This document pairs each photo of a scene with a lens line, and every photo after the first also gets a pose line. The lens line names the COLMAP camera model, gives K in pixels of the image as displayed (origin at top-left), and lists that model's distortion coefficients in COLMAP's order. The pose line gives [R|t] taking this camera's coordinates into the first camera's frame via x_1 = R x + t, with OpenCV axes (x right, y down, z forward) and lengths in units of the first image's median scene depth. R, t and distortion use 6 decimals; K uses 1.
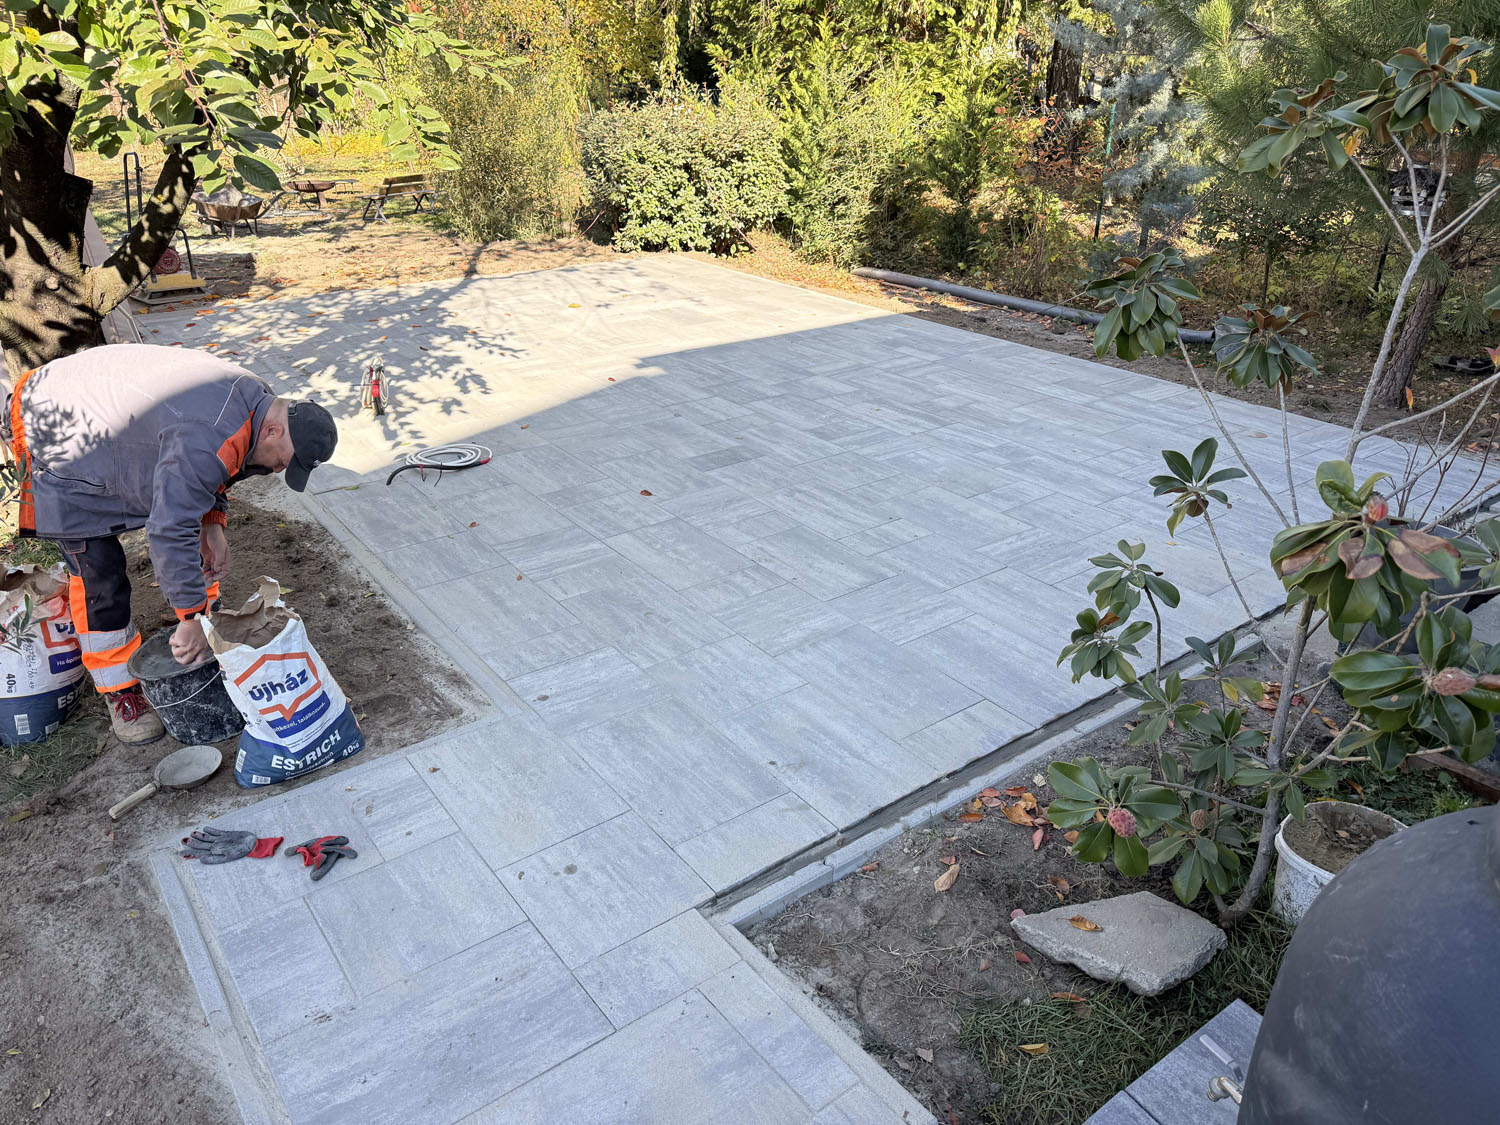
lens RADIAL K [[1071.1, 0, 747.5], [0, 1071.1, 565.9], [0, 0, 1]] dist [0.050947, -0.053715]
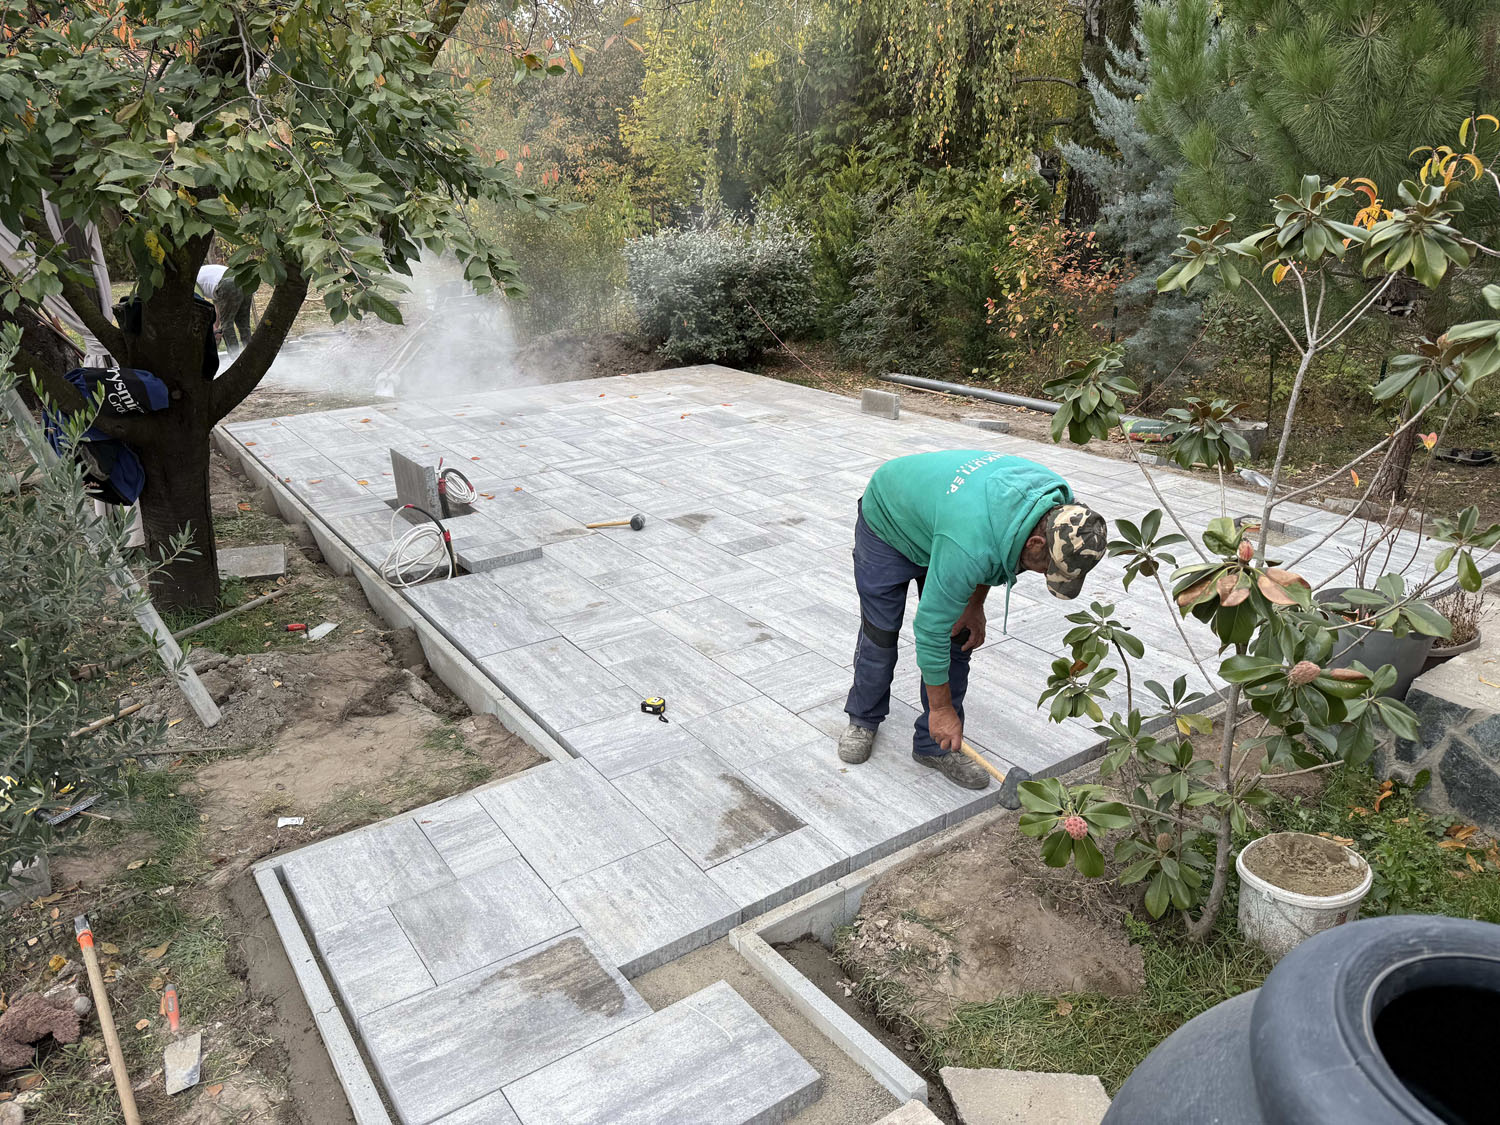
lens RADIAL K [[1071.1, 0, 739.5], [0, 1071.1, 573.2], [0, 0, 1]] dist [0.050947, -0.053715]
pose [[0.998947, -0.005202, -0.045574, 0.015220], [0.001173, 0.996121, -0.087981, 0.033310], [0.045855, 0.087835, 0.995079, -0.115441]]
